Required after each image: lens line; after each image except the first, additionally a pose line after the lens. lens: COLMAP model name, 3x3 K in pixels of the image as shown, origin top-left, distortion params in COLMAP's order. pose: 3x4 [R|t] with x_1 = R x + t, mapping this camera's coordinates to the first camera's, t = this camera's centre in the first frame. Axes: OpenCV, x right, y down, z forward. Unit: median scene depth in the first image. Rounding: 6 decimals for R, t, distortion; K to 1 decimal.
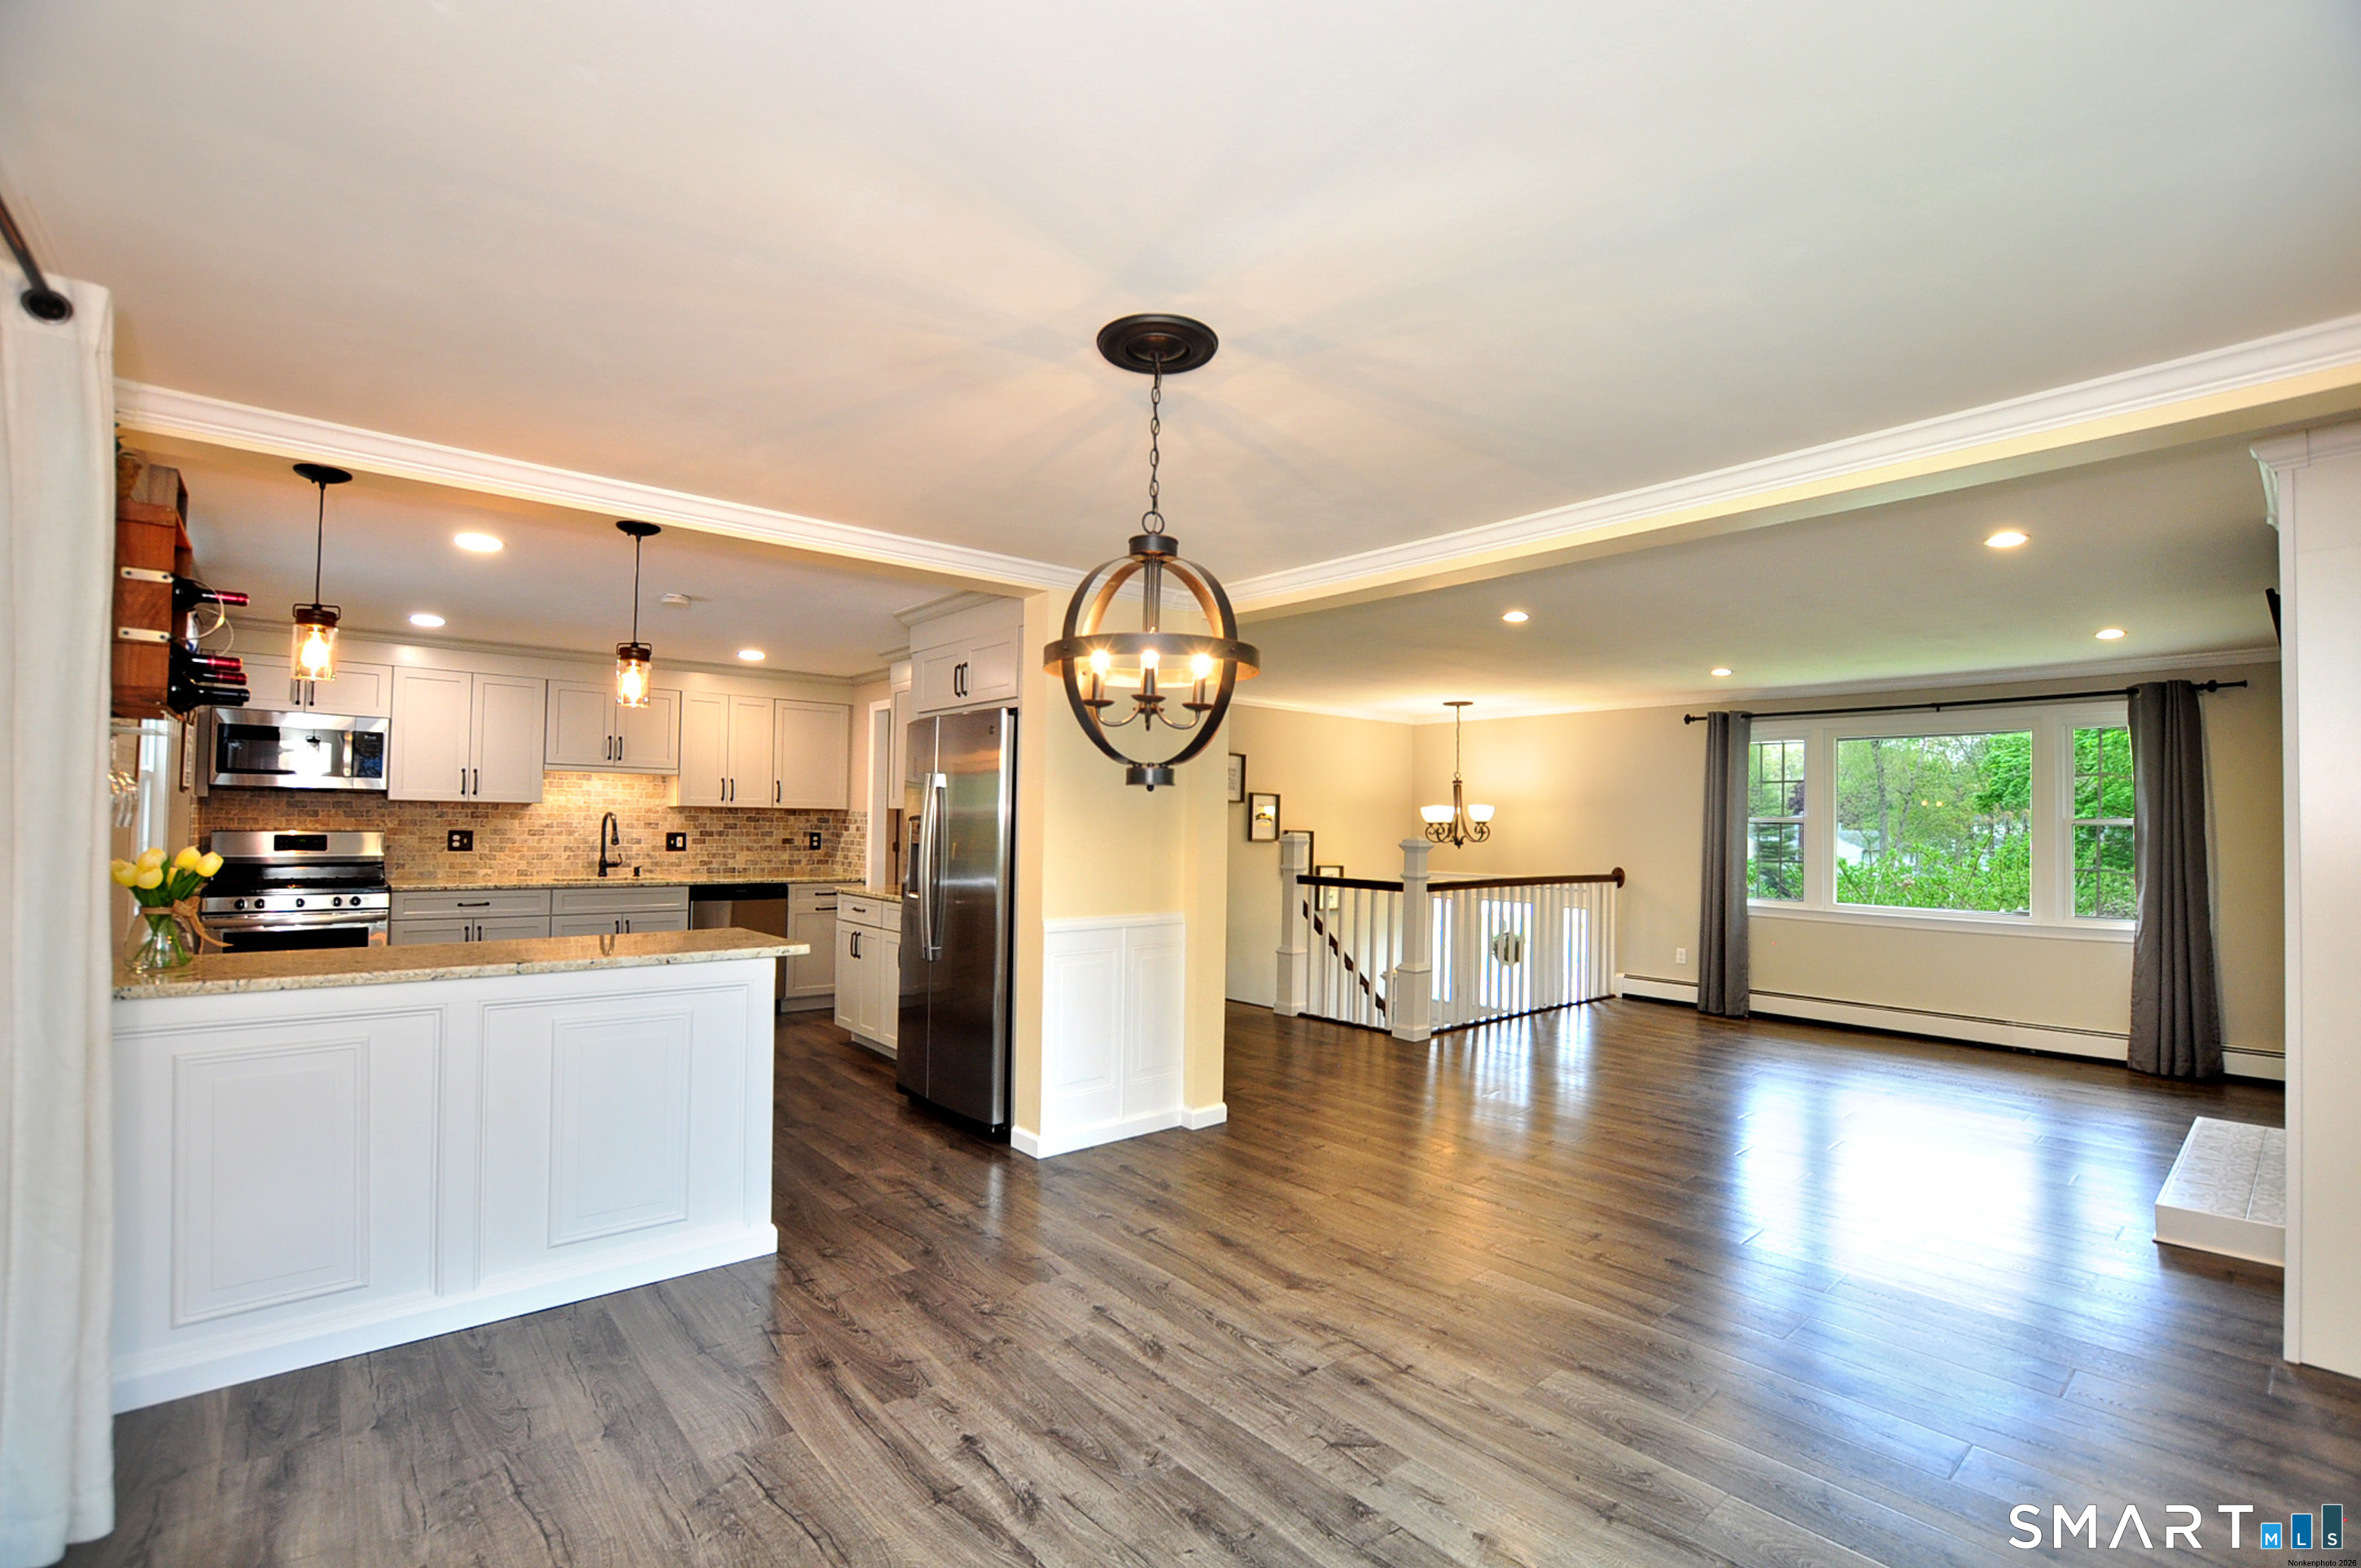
lens RADIAL K [[1048.3, 0, 1188.6], [0, 1048.3, 798.9], [0, 0, 1]] dist [-0.028185, 0.000632]
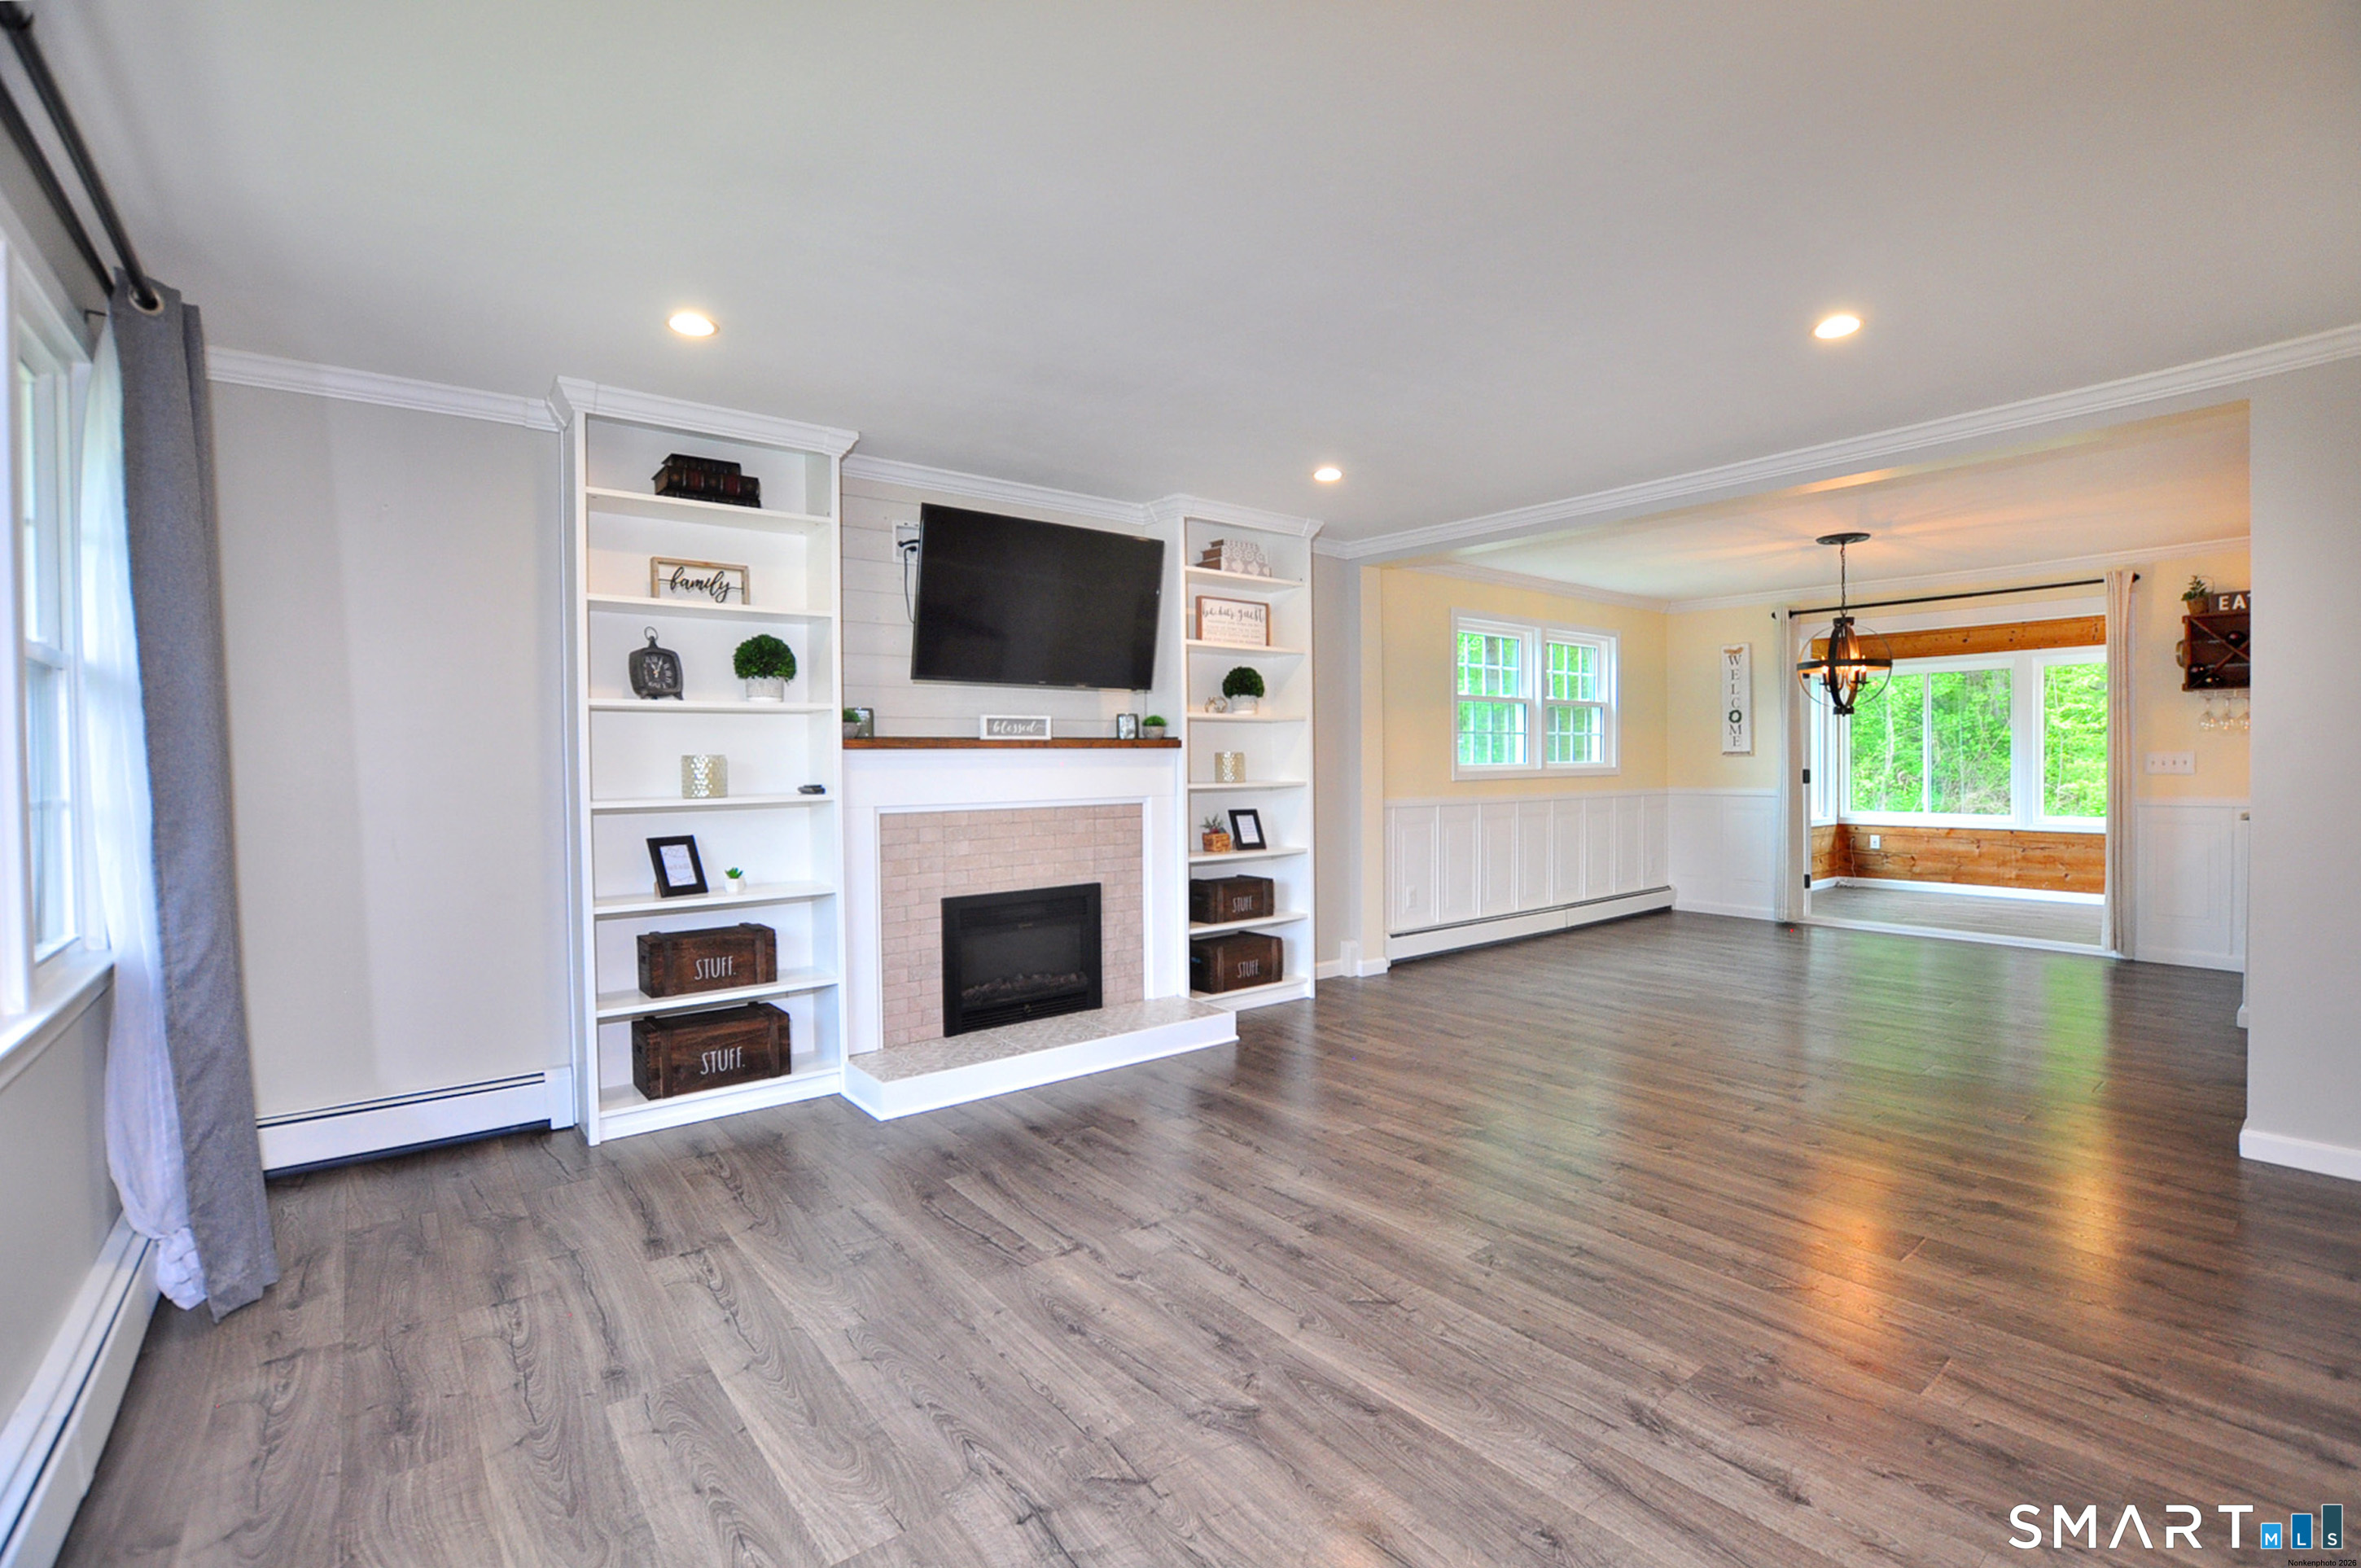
lens RADIAL K [[1054.8, 0, 1218.6], [0, 1054.8, 769.9], [0, 0, 1]] dist [-0.028012, 0.000332]
pose [[-0.999866, -0.009377, 0.013390, 0.508347], [-0.009522, 0.999896, -0.010818, 0.057628], [-0.013287, -0.010944, -0.999852, 1.241944]]
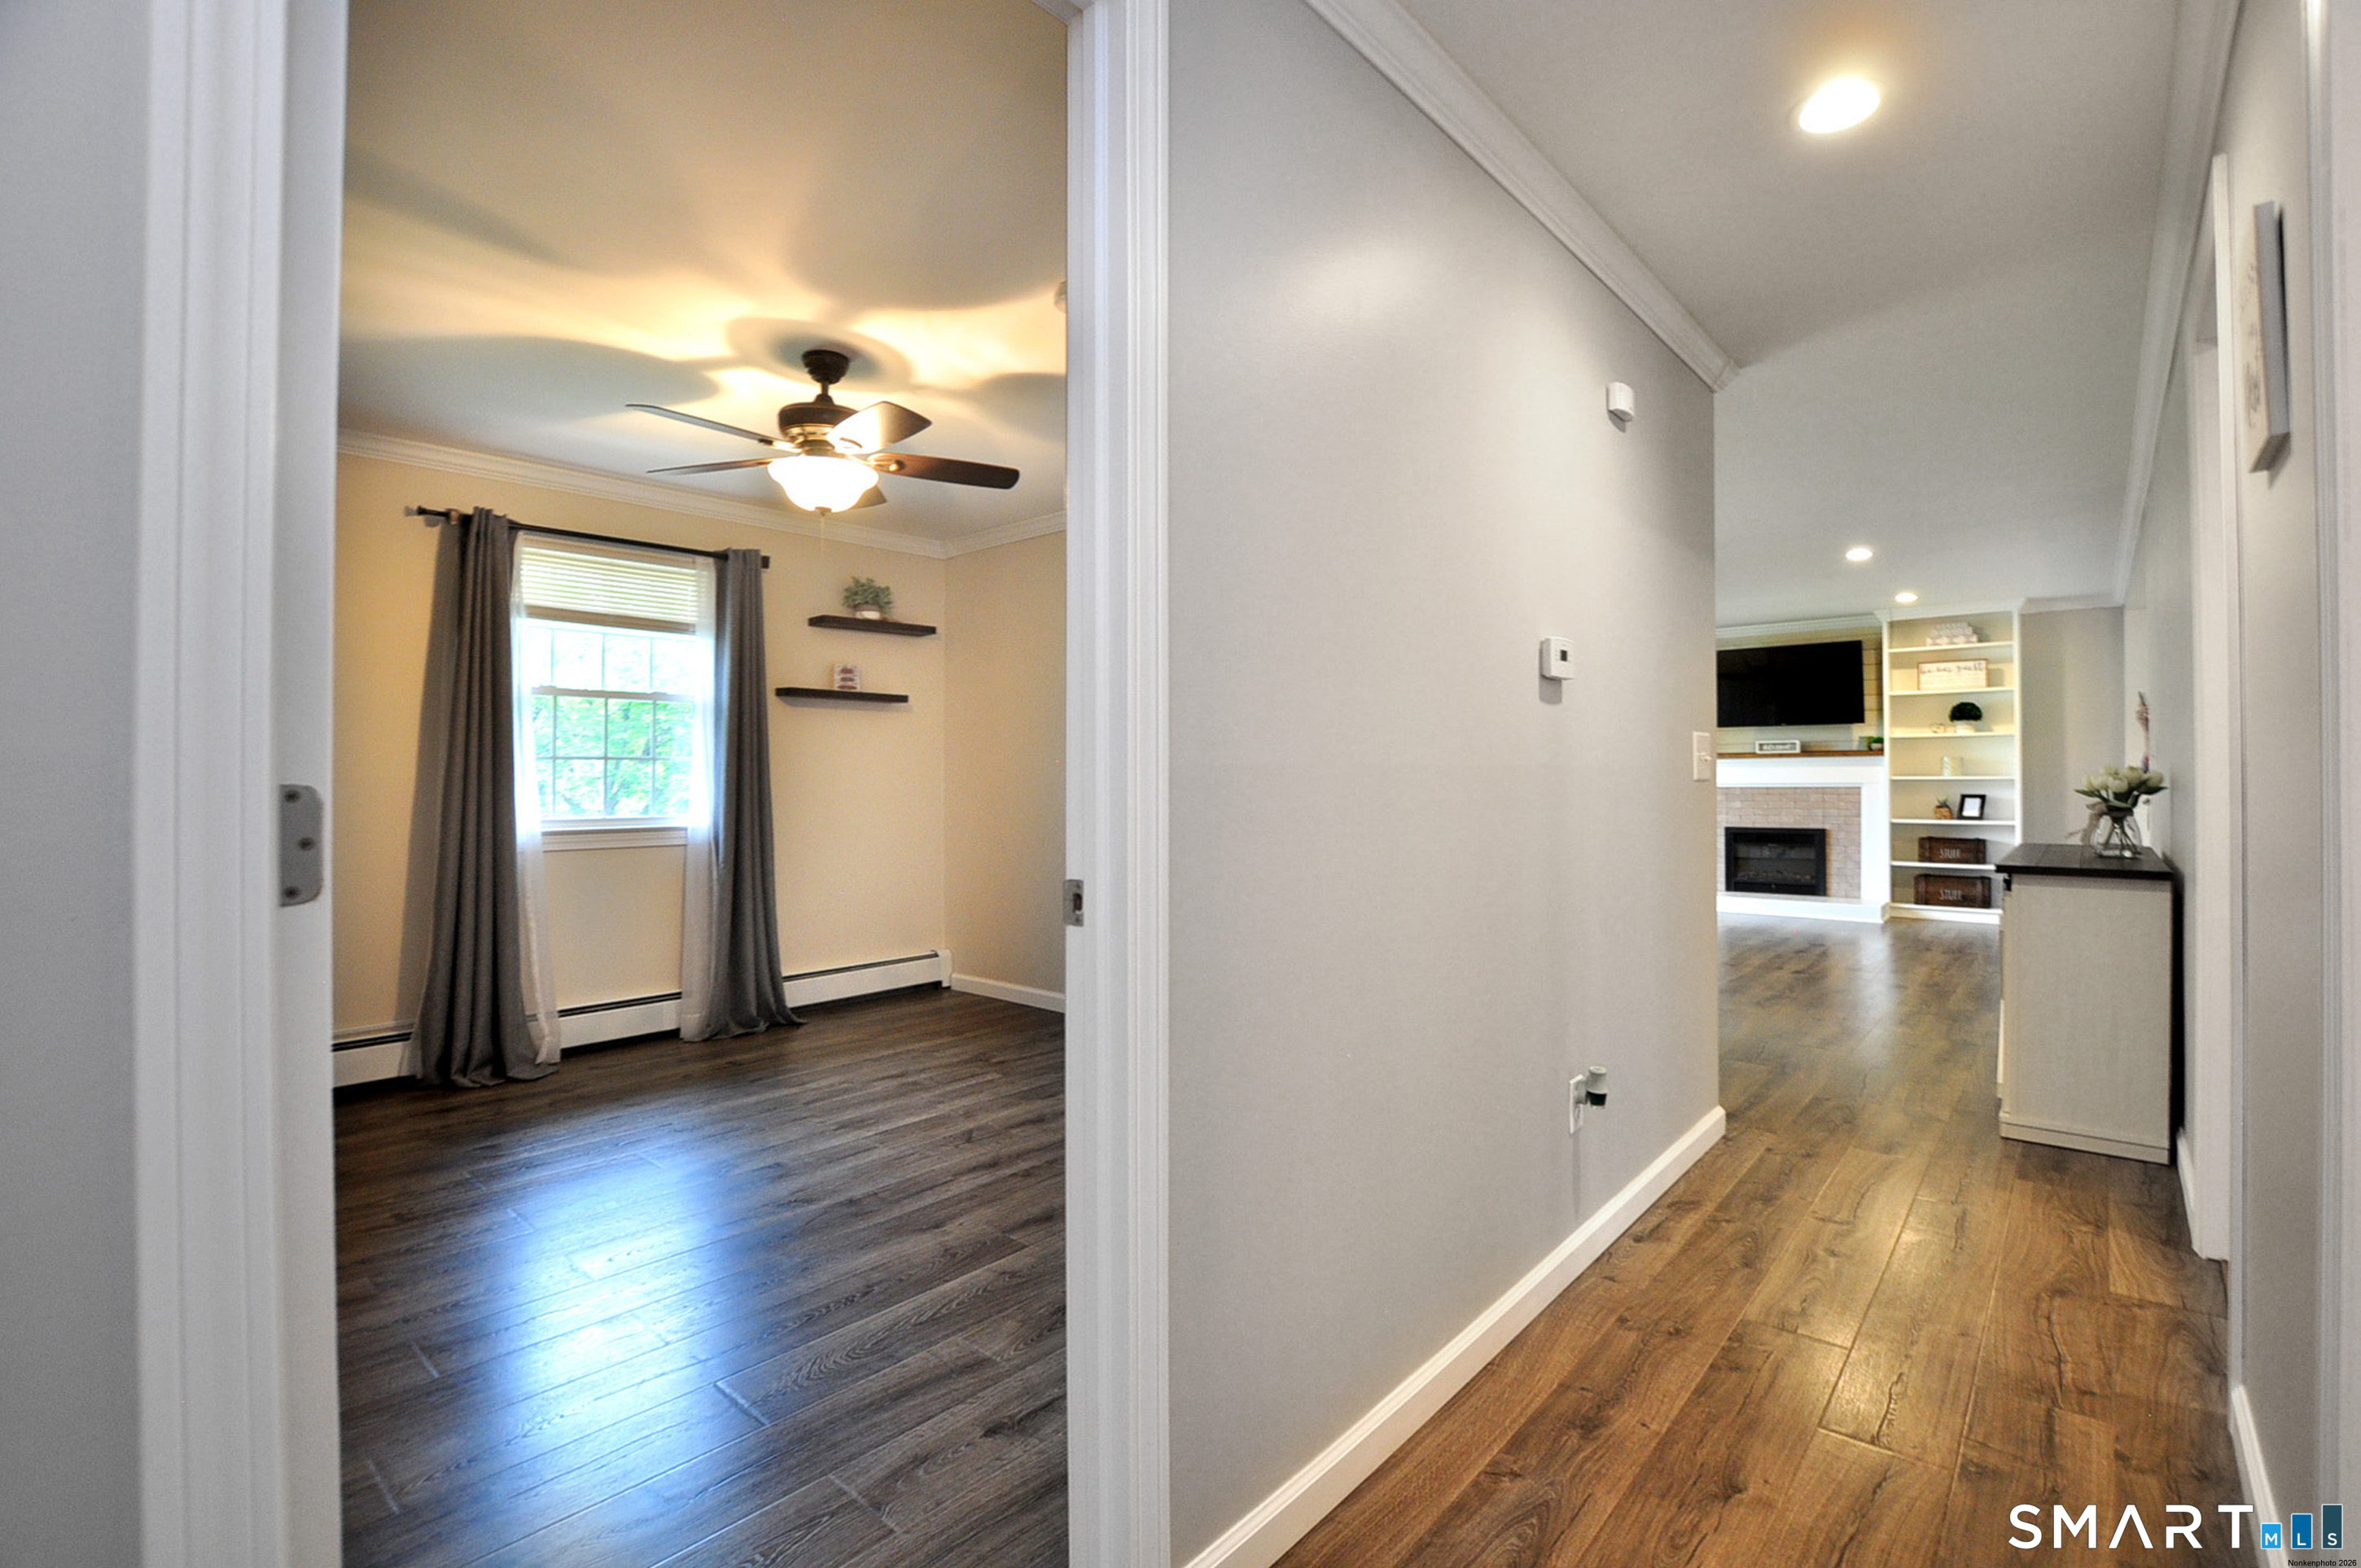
lens RADIAL K [[1030.3, 0, 1194.7], [0, 1030.3, 771.6], [0, 0, 1]] dist [-0.023709, 0.000289]
pose [[-0.178390, -0.005854, 0.983942, -0.525321], [-0.028086, 0.999605, 0.000855, 0.076357], [-0.983559, -0.027483, -0.178484, 1.543251]]
